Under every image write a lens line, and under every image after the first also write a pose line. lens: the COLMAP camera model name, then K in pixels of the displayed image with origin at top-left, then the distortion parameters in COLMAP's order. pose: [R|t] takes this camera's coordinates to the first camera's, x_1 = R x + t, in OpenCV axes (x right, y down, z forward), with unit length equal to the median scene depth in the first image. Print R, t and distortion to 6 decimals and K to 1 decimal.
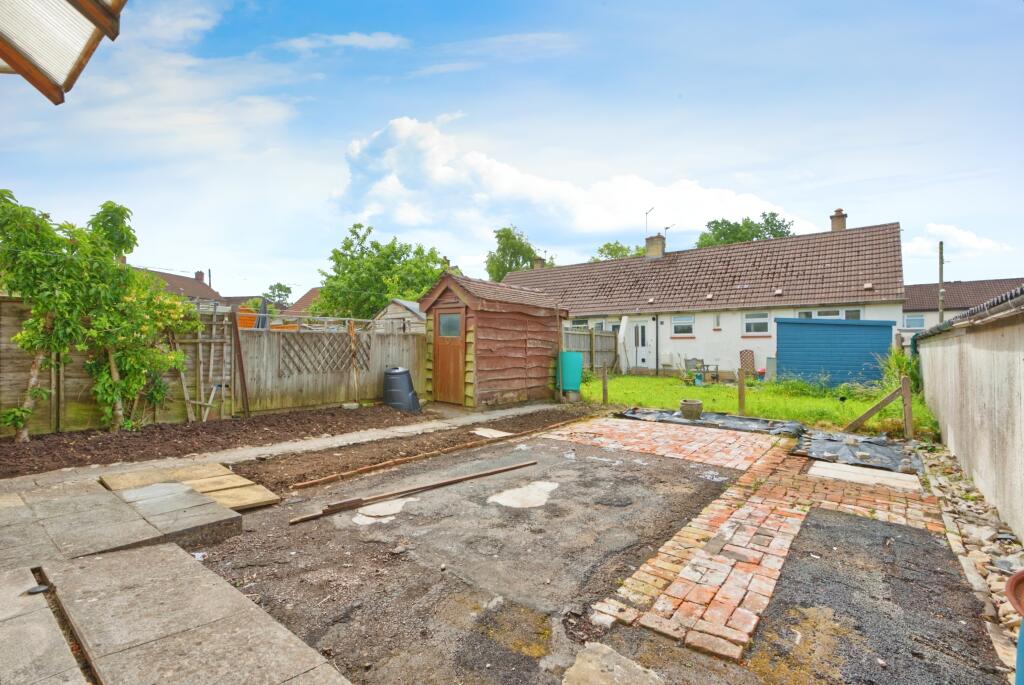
lens RADIAL K [[462.6, 0, 502.1], [0, 462.6, 338.5], [0, 0, 1]] dist [0.006103, -0.004285]
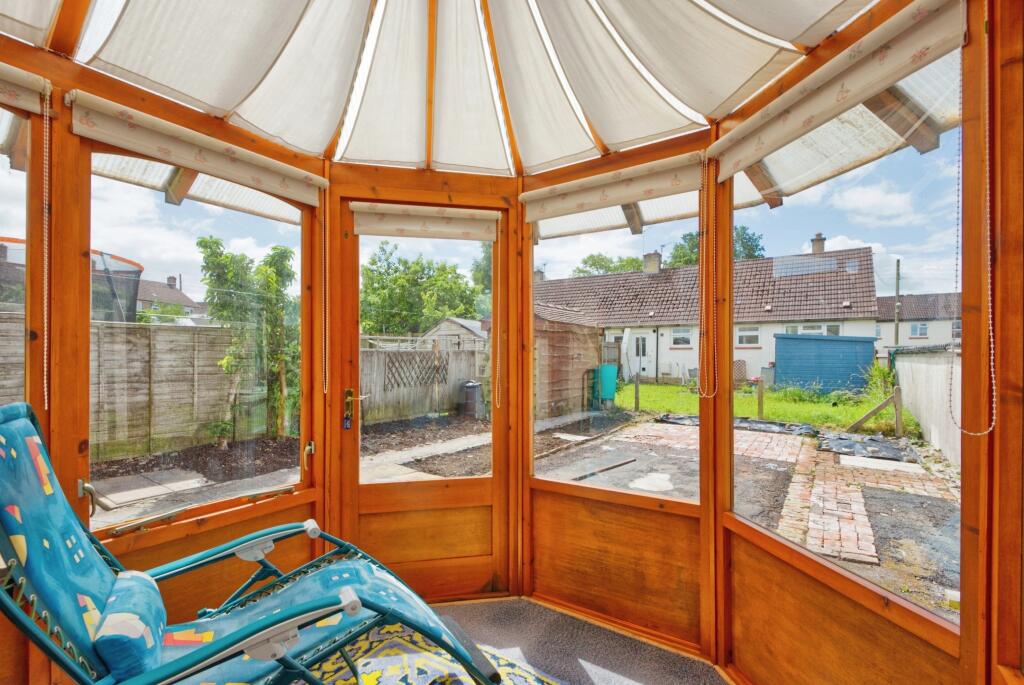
lens RADIAL K [[462.6, 0, 508.3], [0, 462.6, 353.3], [0, 0, 1]] dist [0.006103, -0.004285]
pose [[0.997275, -0.001335, 0.073767, -0.199233], [-0.000115, 0.999807, 0.019640, -0.024561], [-0.073779, -0.019595, 0.997082, -0.121247]]
